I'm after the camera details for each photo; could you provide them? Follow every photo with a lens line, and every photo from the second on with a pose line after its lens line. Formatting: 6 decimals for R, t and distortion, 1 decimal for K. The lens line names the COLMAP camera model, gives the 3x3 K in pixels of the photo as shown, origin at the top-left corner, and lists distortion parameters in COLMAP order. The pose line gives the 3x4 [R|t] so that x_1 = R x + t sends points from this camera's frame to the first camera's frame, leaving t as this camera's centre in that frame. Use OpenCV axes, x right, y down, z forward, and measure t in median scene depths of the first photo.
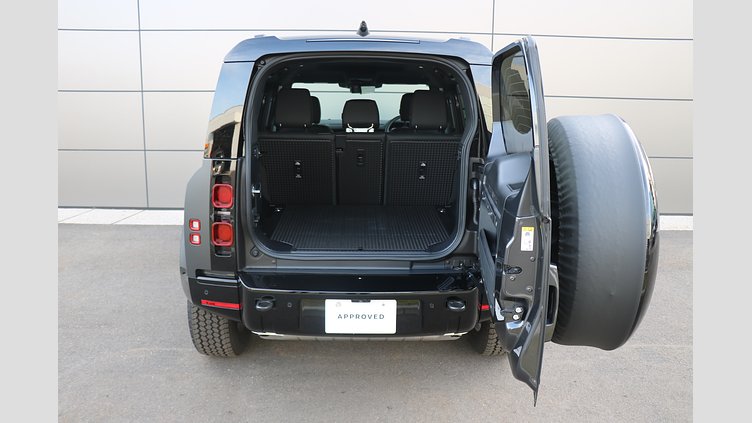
lens RADIAL K [[740.3, 0, 377.7], [0, 740.3, 213.7], [0, 0, 1]] dist [-0.209911, 0.000000]
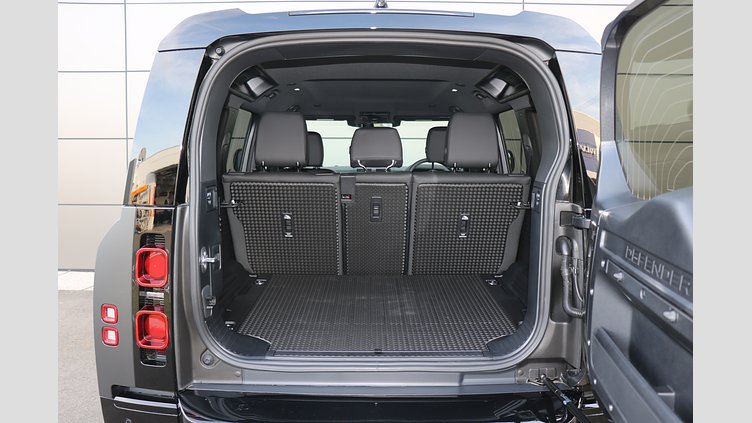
lens RADIAL K [[740.3, 0, 373.8], [0, 740.3, 208.5], [0, 0, 1]] dist [-0.209911, 0.000000]
pose [[0.999741, -0.006082, -0.021913, -0.013278], [0.004157, 0.996212, -0.086854, -0.019243], [0.022359, 0.086741, 0.995980, 0.387308]]
